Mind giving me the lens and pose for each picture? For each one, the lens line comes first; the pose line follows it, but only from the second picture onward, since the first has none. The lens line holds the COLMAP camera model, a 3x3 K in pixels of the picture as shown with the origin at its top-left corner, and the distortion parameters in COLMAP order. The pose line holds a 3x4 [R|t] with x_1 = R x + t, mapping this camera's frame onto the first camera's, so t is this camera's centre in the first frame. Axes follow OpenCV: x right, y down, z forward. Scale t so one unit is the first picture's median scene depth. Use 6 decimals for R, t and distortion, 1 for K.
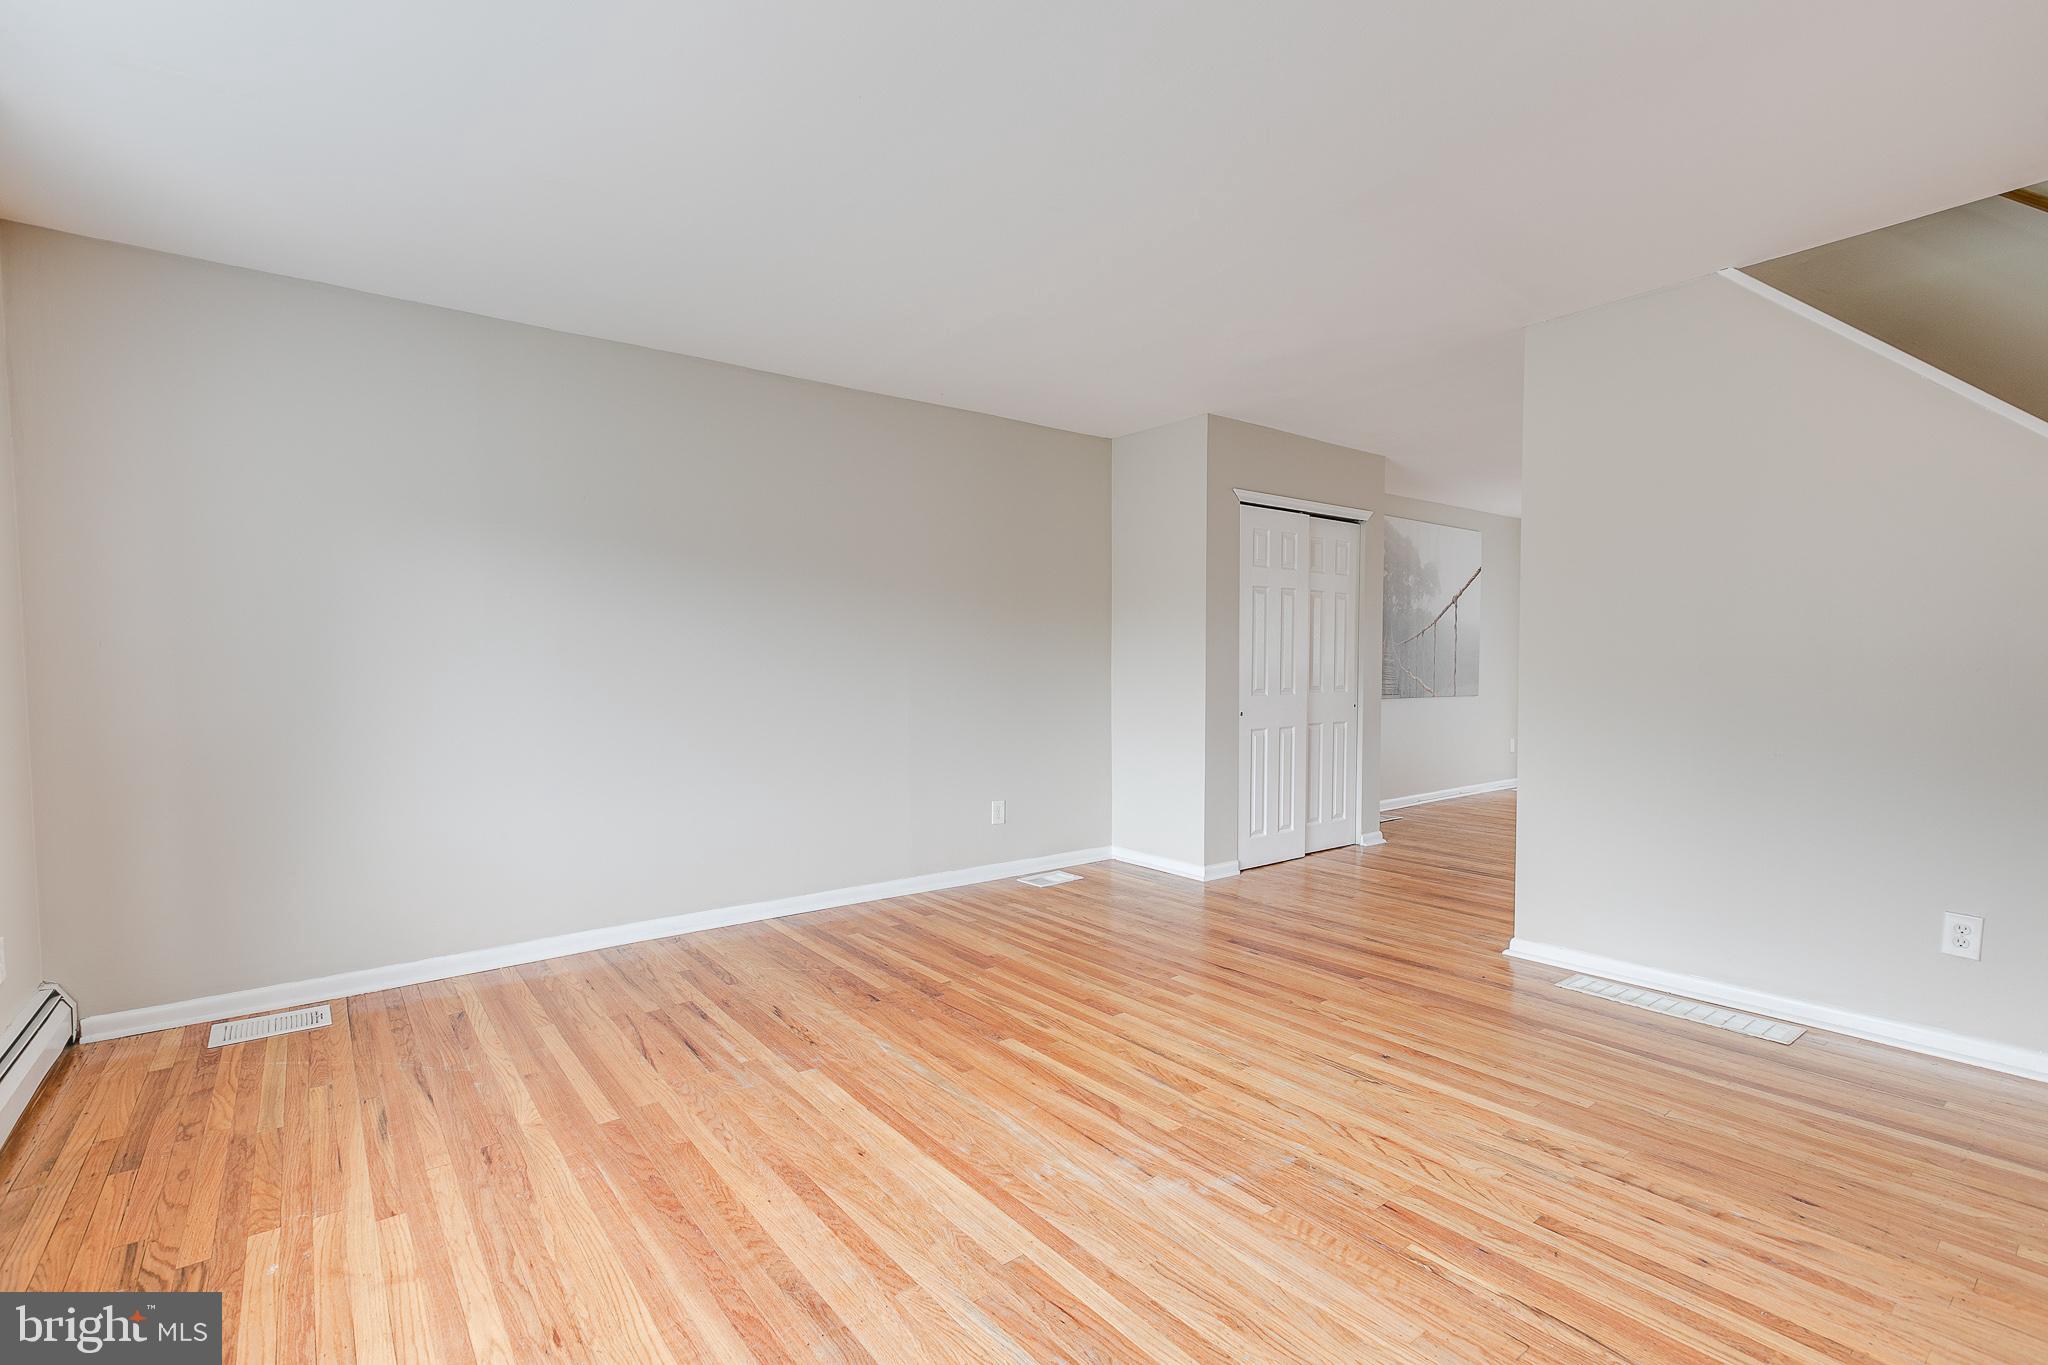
lens RADIAL K [[930.3, 0, 1016.3], [0, 930.3, 717.2], [0, 0, 1]] dist [0.001542, -0.001881]
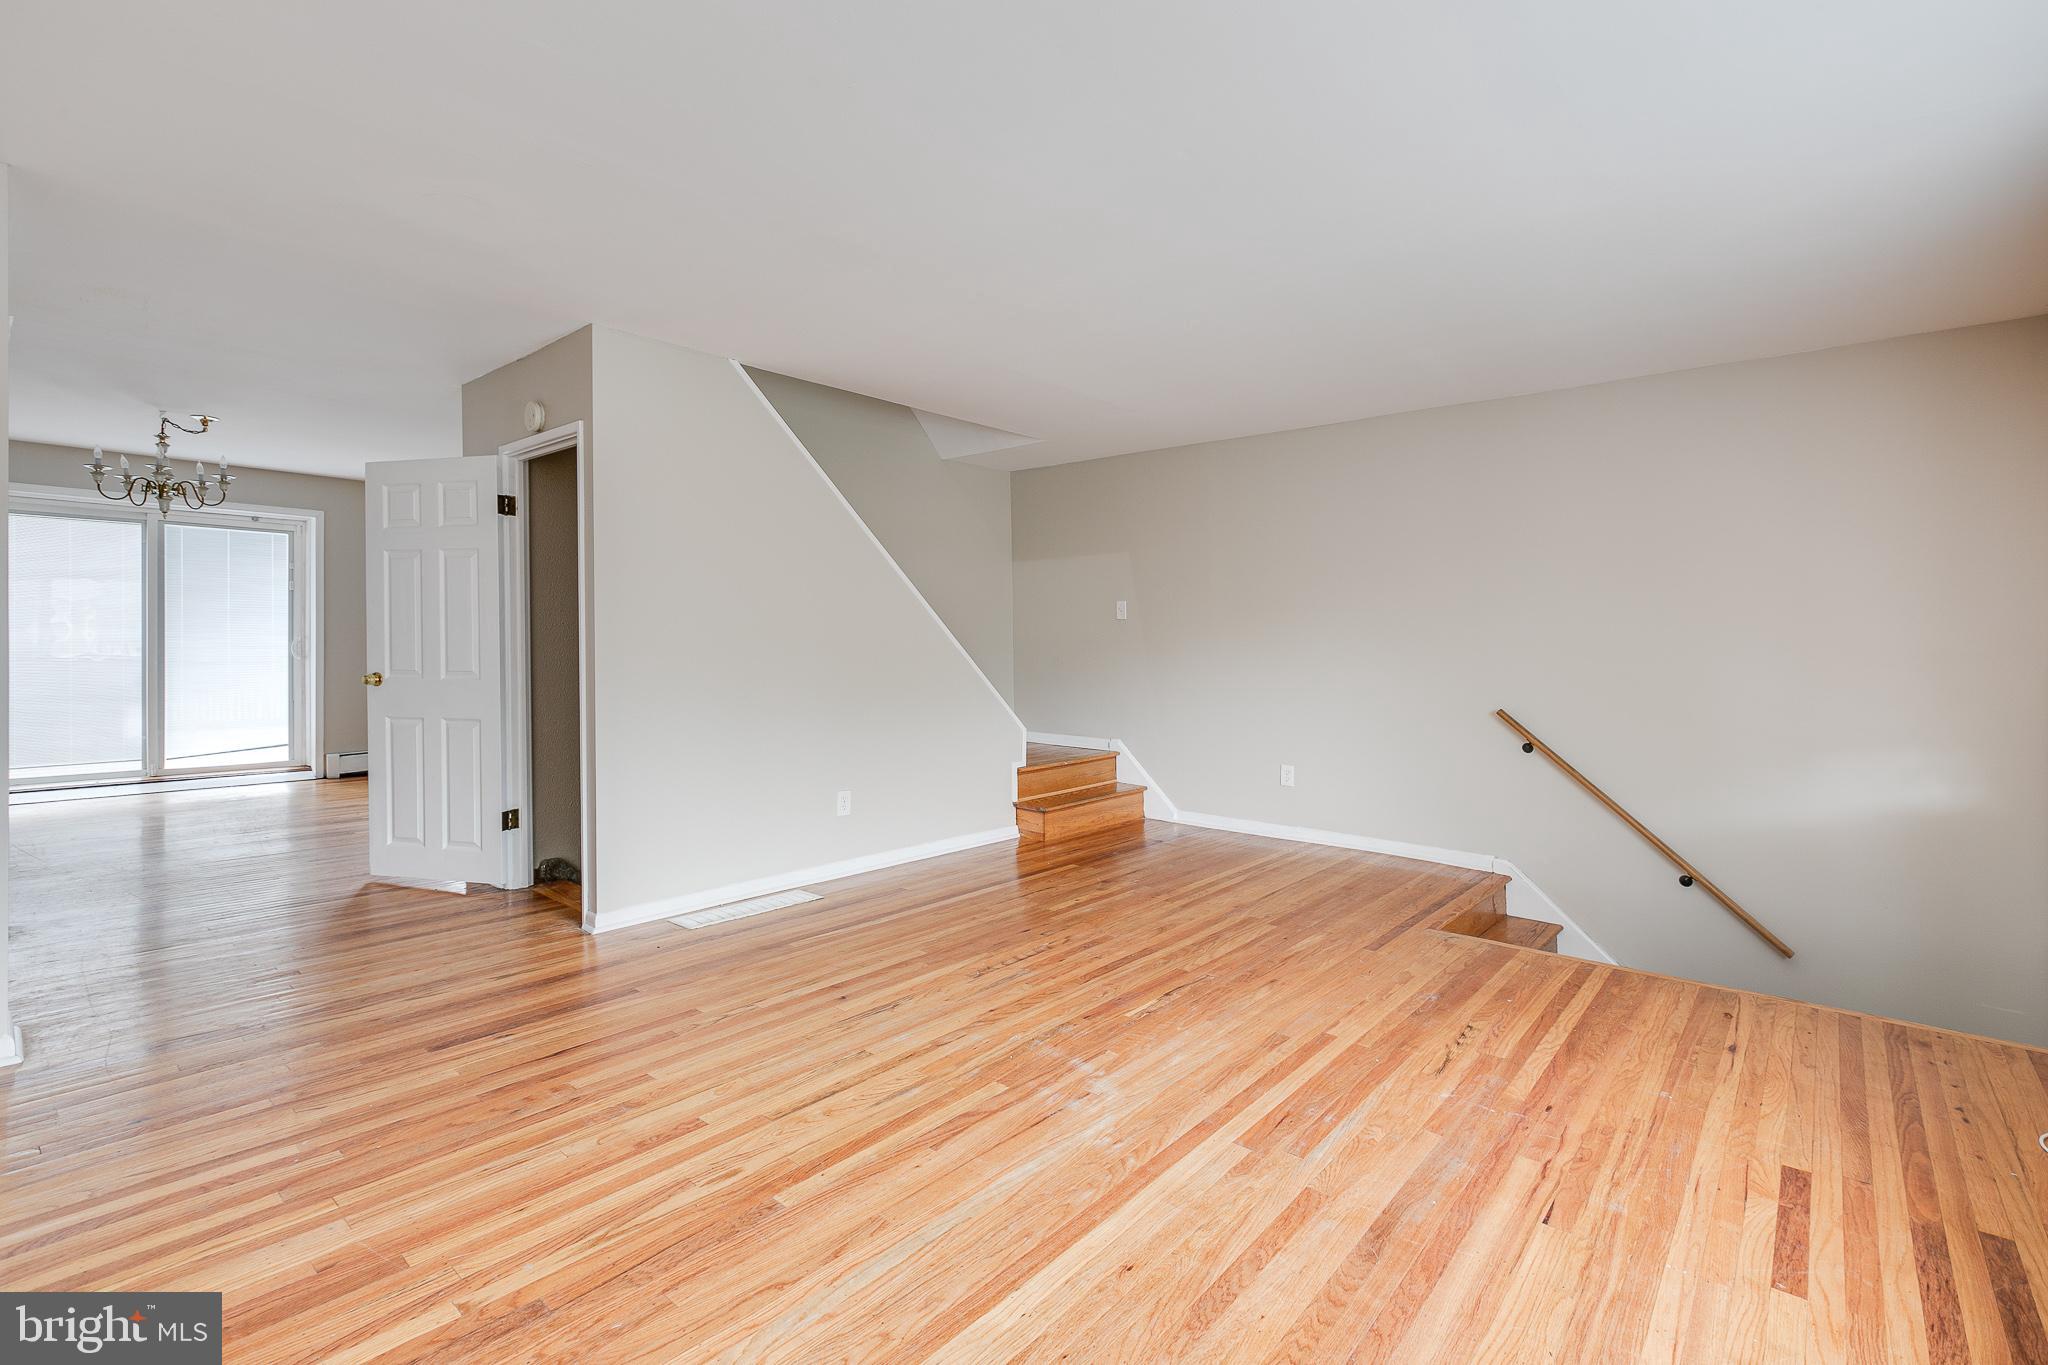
lens RADIAL K [[930.3, 0, 1018.5], [0, 930.3, 669.9], [0, 0, 1]] dist [0.001542, -0.001881]
pose [[-0.196250, -0.025877, 0.980212, -0.775875], [0.043383, 0.998444, 0.035044, -0.067298], [-0.979594, 0.049402, -0.194822, 1.028536]]
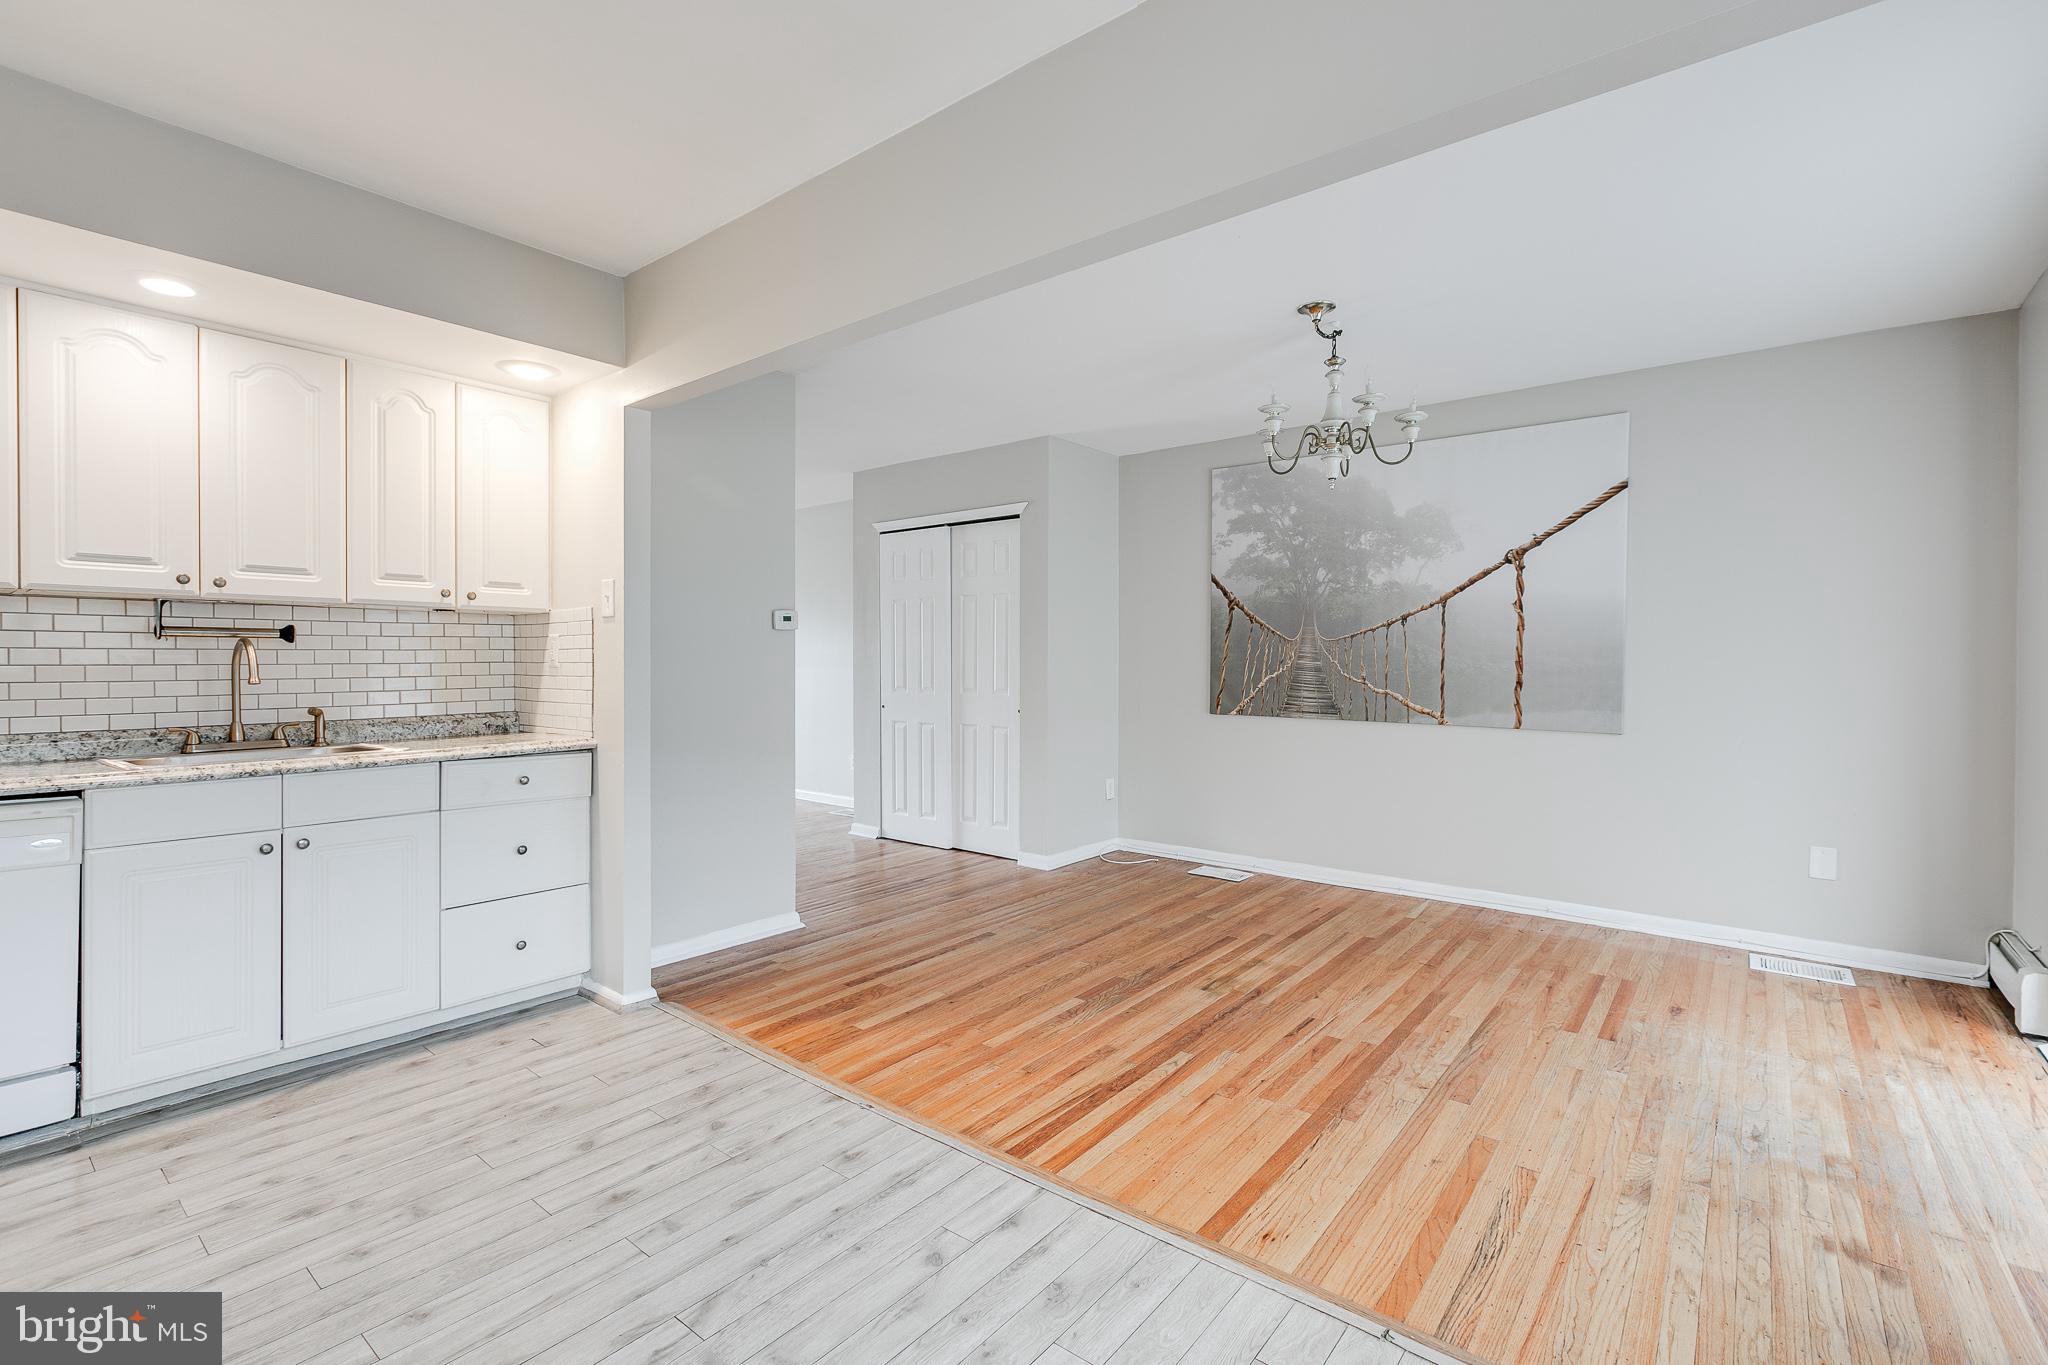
lens RADIAL K [[930.3, 0, 1019.5], [0, 930.3, 672.3], [0, 0, 1]] dist [0.001542, -0.001881]
pose [[0.230817, 0.022690, -0.972732, 2.789078], [-0.055436, 0.998411, 0.010135, -0.133169], [0.971417, 0.051585, 0.231708, 1.710929]]
